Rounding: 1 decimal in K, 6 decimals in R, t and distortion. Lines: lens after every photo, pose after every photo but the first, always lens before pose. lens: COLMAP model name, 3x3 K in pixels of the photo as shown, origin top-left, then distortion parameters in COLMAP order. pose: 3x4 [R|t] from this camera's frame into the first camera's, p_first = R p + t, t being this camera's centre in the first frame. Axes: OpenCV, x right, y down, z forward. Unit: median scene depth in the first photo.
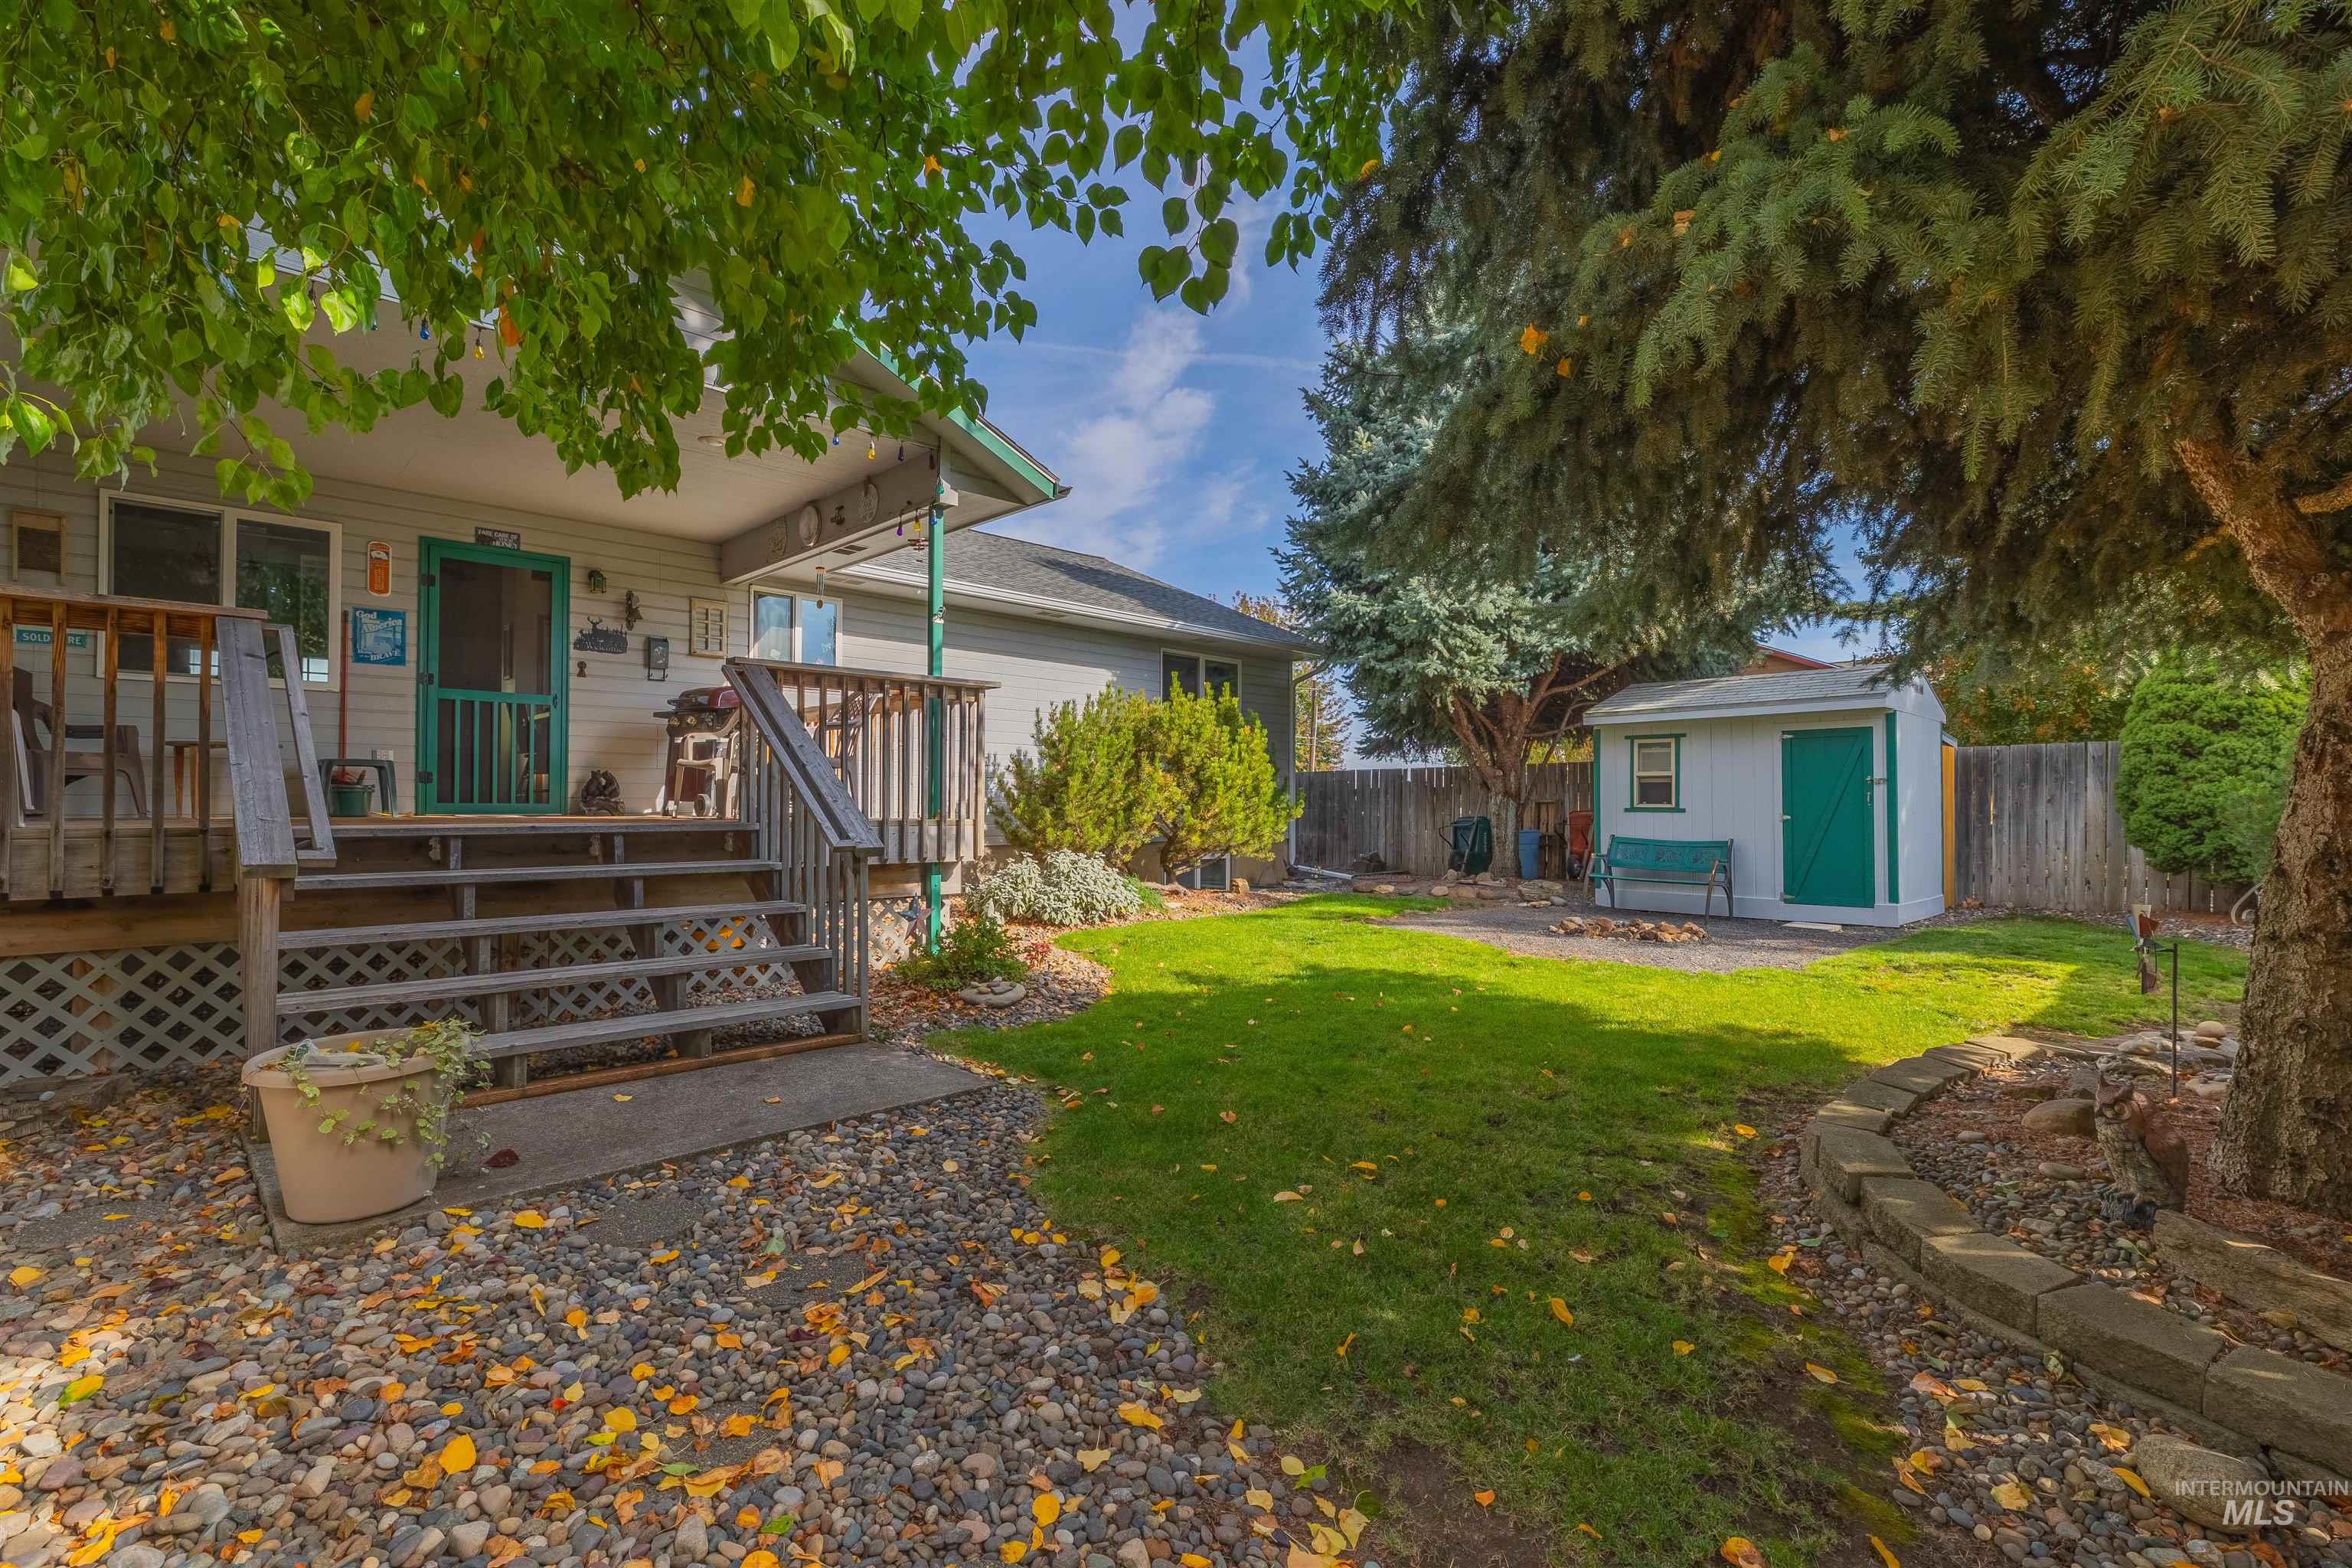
lens RADIAL K [[1051.0, 0, 1176.7], [0, 1051.0, 789.2], [0, 0, 1]] dist [-0.002806, 0.001407]
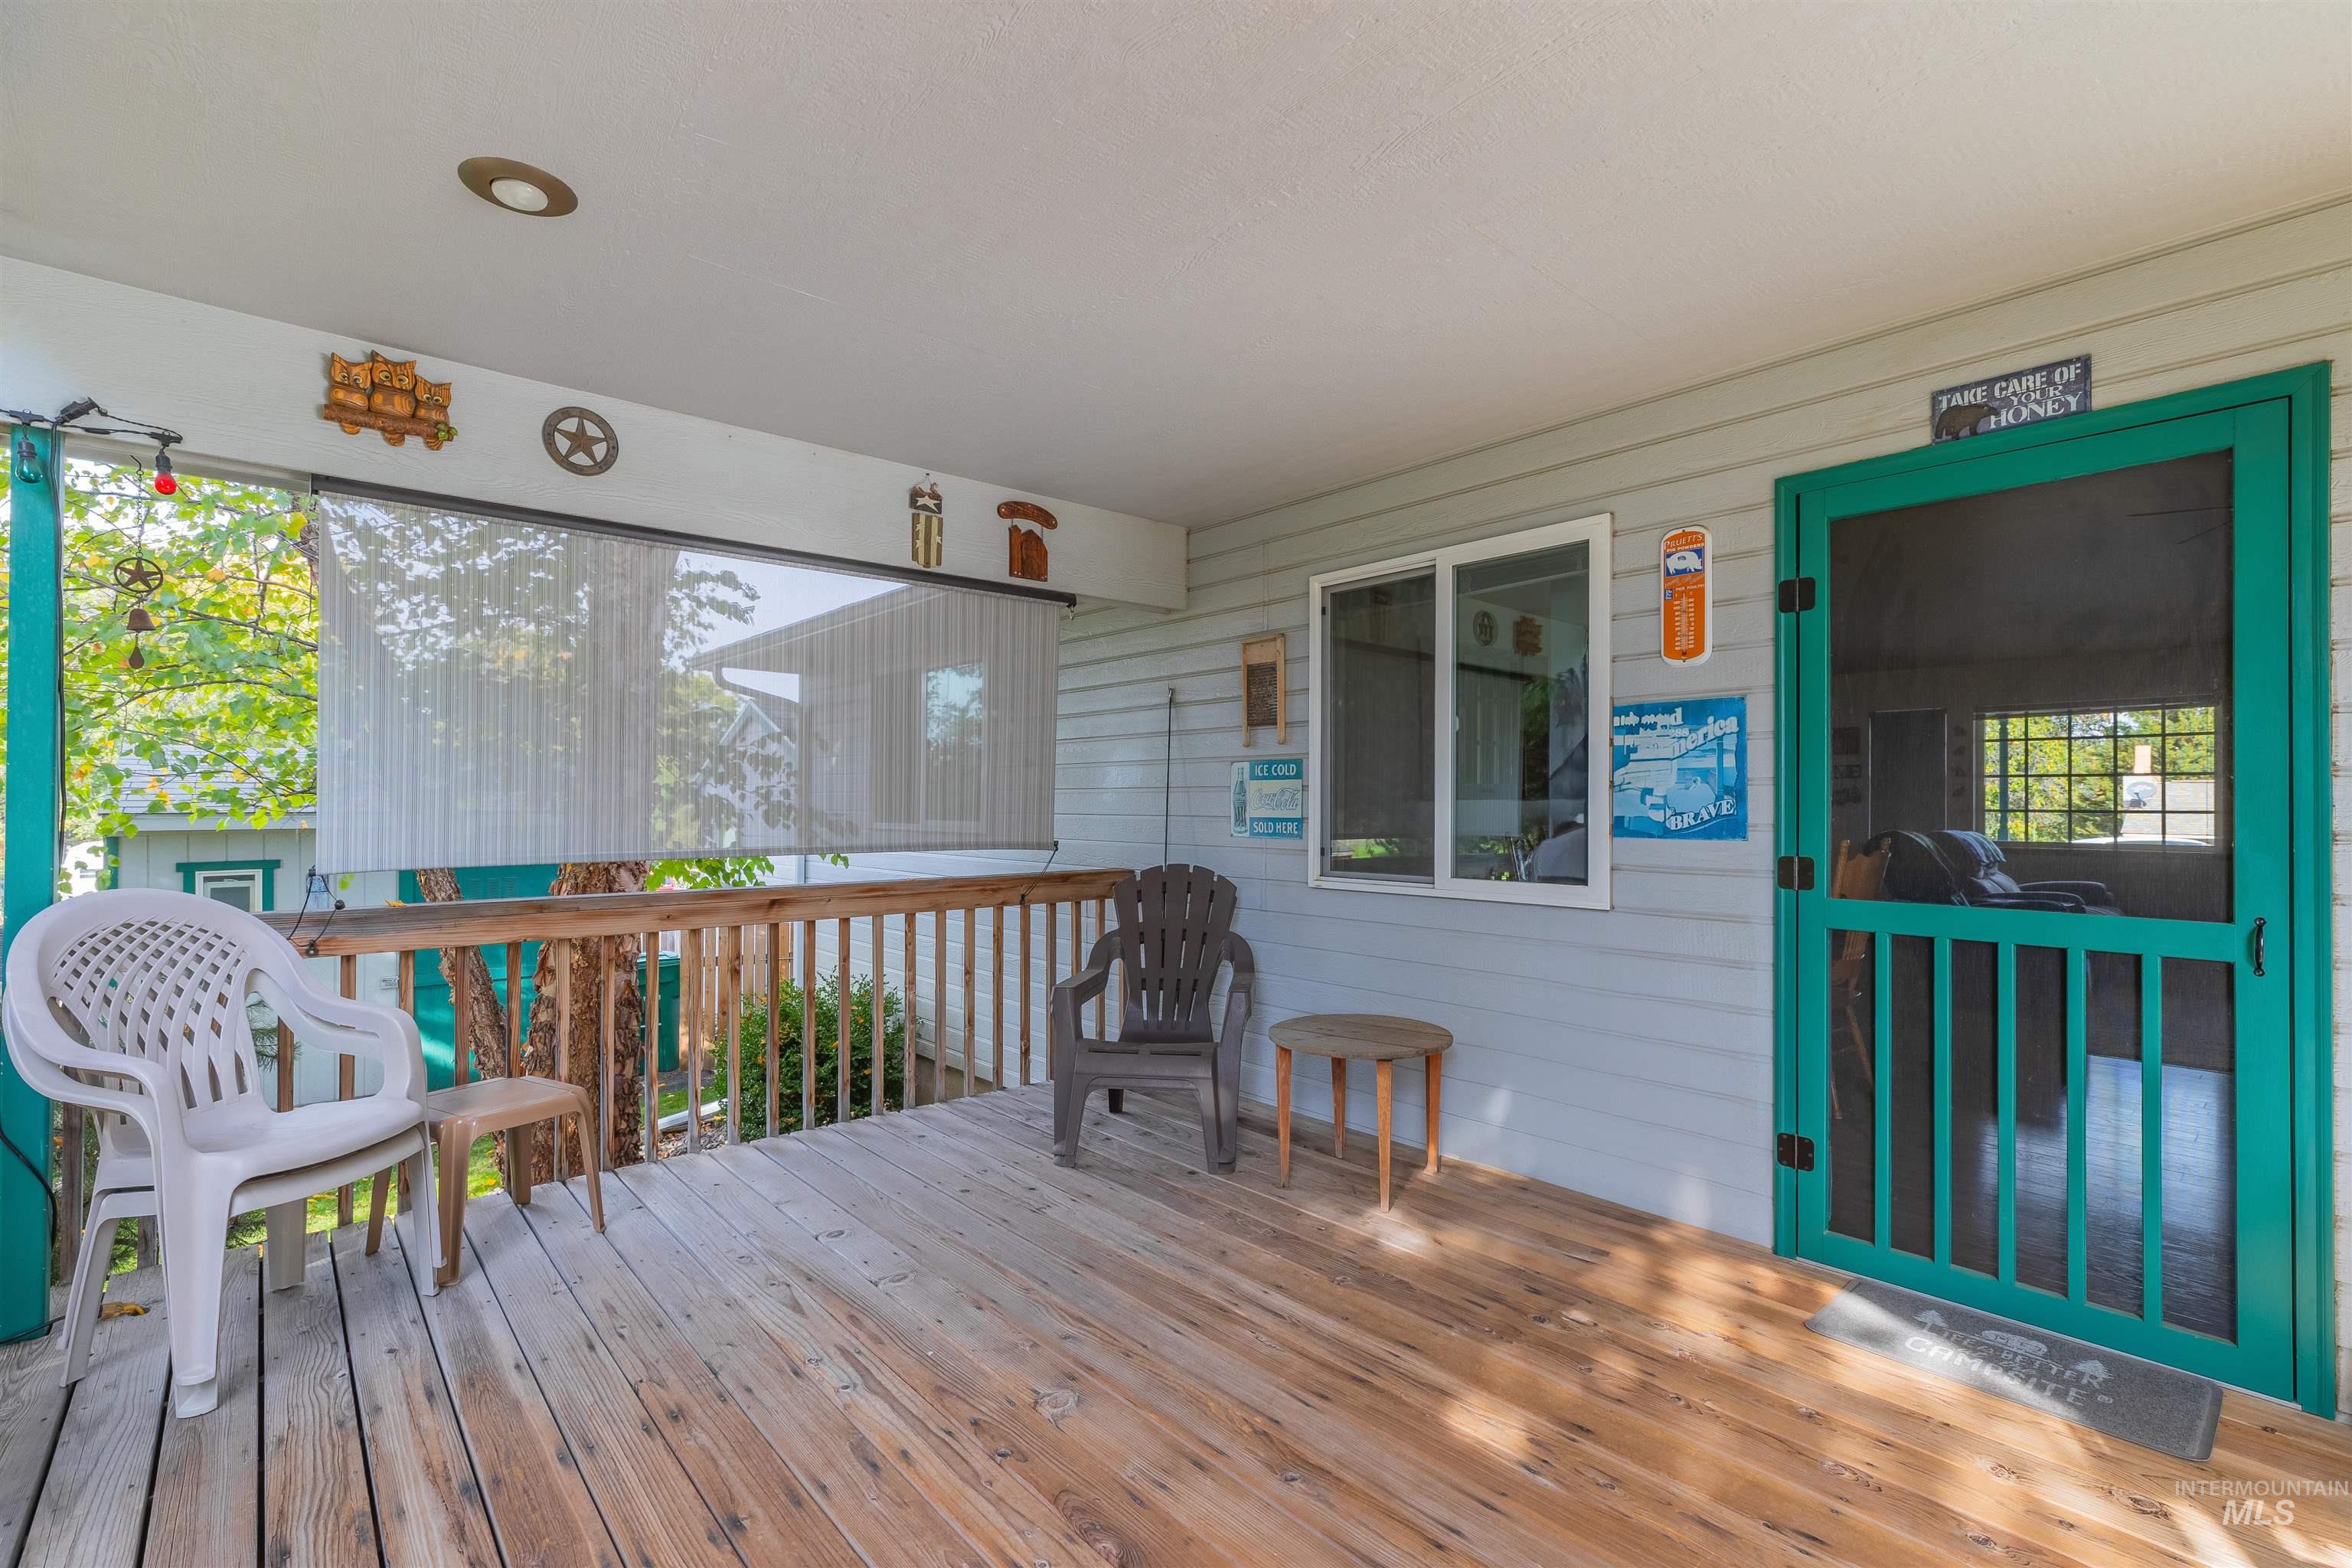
lens RADIAL K [[1051.0, 0, 1178.7], [0, 1051.0, 793.5], [0, 0, 1]] dist [-0.002806, 0.001407]
pose [[-0.057590, -0.010624, -0.998284, -0.343797], [0.010069, 0.999886, -0.011222, -0.128947], [0.998290, -0.010698, -0.057477, 0.803865]]
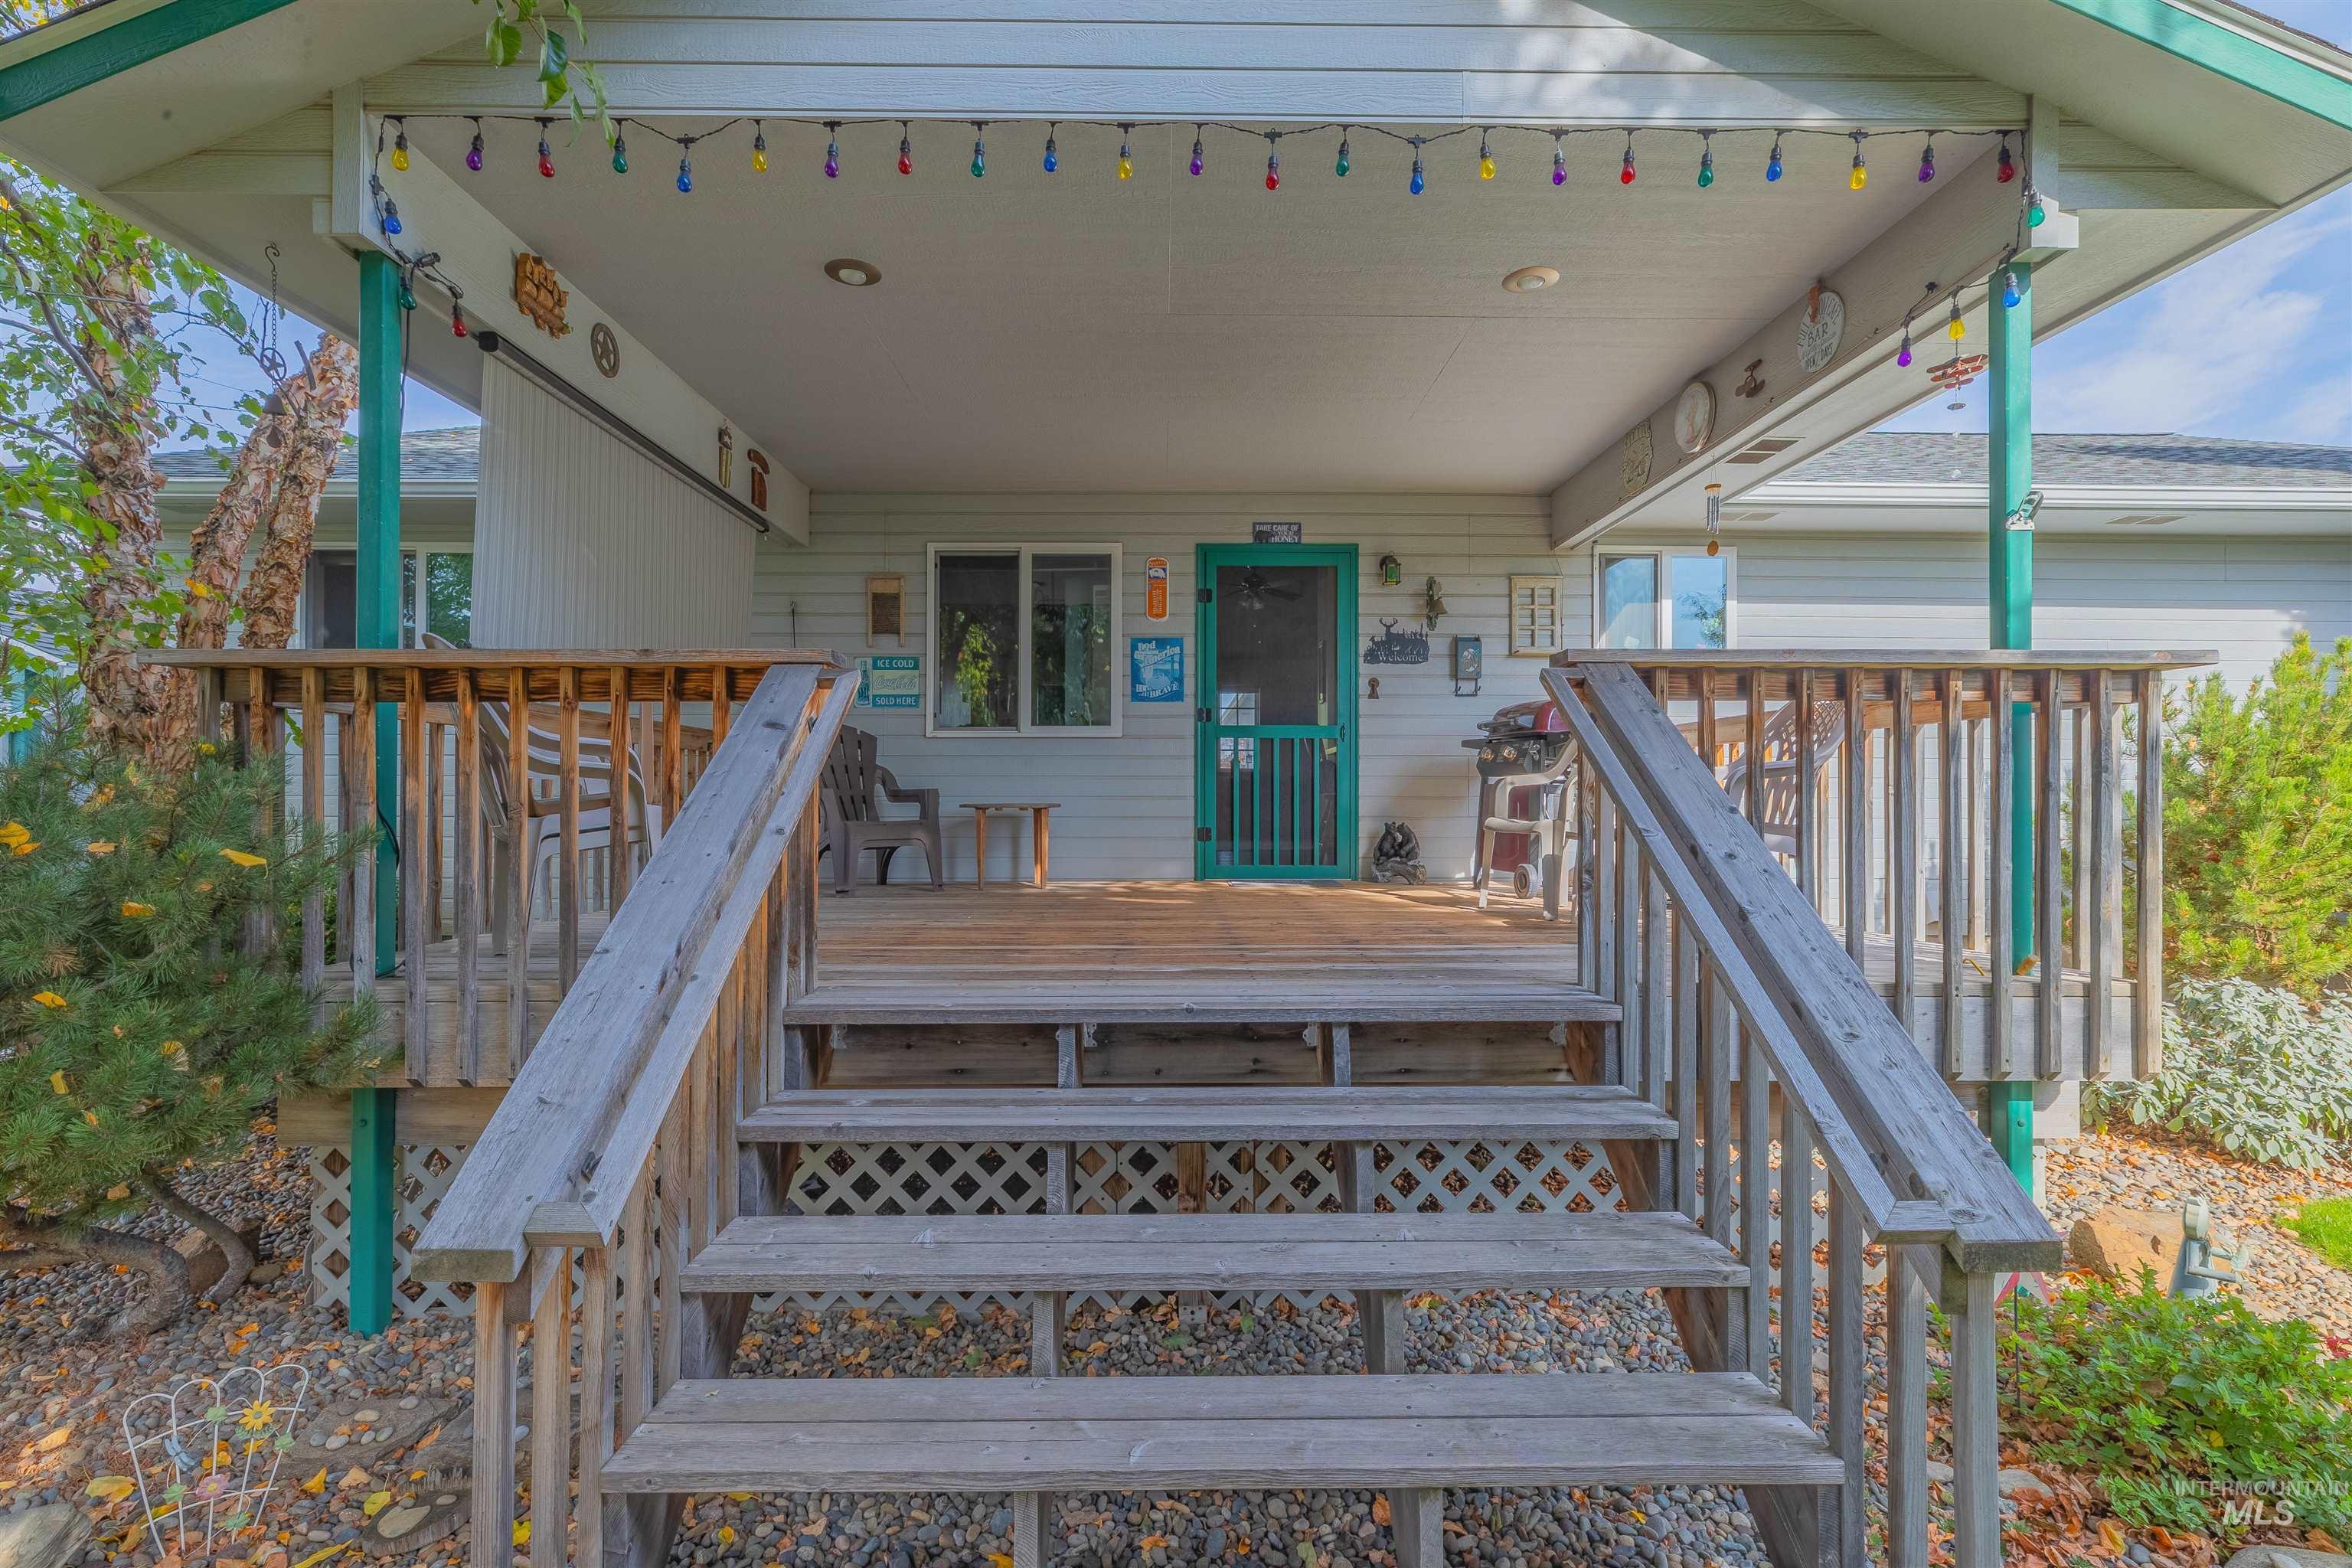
lens RADIAL K [[1051.0, 0, 1167.7], [0, 1051.0, 790.1], [0, 0, 1]] dist [-0.002806, 0.001407]
pose [[0.717777, -0.006053, -0.696247, -0.157089], [0.009140, 0.999958, 0.000730, -0.046267], [0.696213, -0.006888, 0.717802, 0.380718]]
